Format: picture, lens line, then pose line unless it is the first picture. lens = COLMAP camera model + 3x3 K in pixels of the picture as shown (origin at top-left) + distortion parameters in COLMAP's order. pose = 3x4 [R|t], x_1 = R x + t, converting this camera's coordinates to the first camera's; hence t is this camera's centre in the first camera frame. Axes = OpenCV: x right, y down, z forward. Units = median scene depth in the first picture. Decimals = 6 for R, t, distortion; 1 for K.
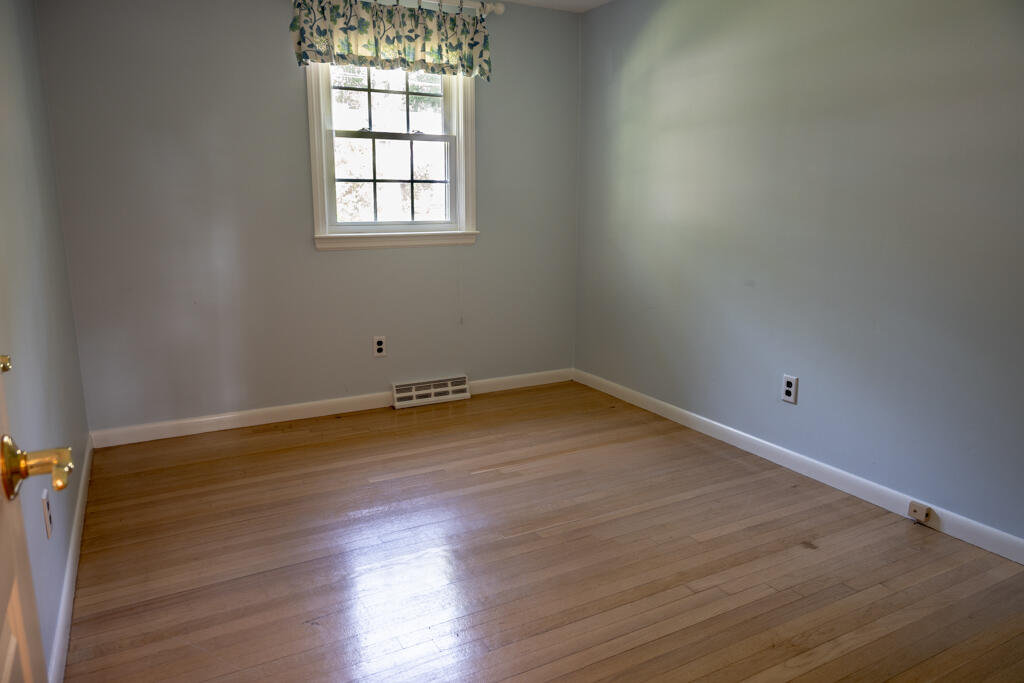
lens RADIAL K [[696.9, 0, 507.9], [0, 696.9, 341.5], [0, 0, 1]] dist [-0.011976, -0.001778]
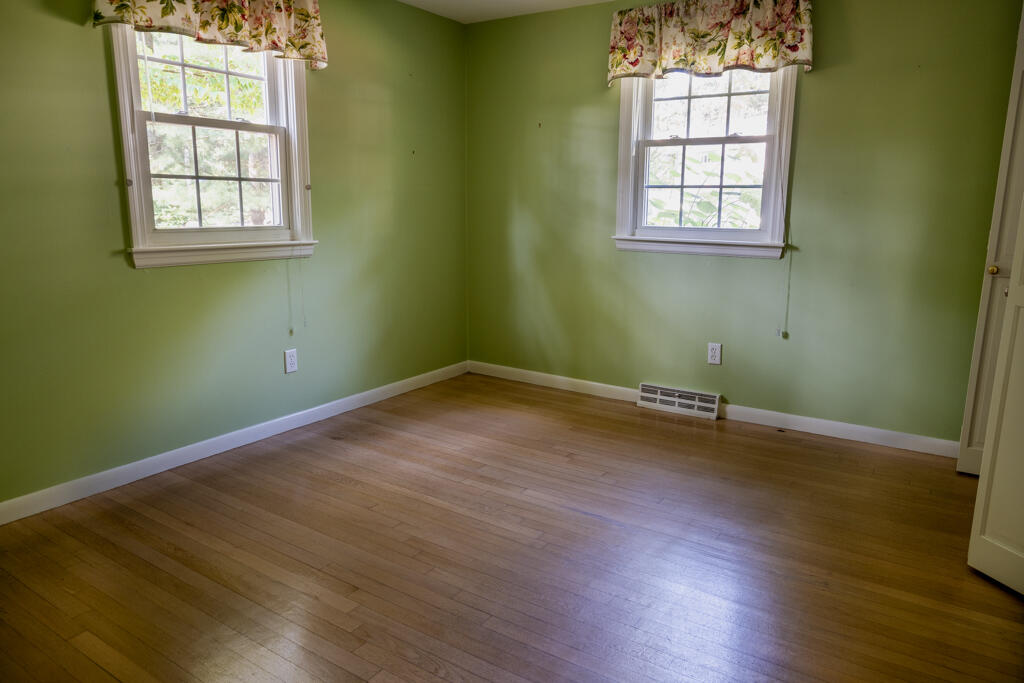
lens RADIAL K [[696.9, 0, 510.6], [0, 696.9, 342.2], [0, 0, 1]] dist [-0.011976, -0.001778]
pose [[0.468535, 0.165918, -0.867725, 0.609018], [-0.188403, 0.978376, 0.085346, -0.047263], [0.863122, 0.123494, 0.489663, 0.309202]]
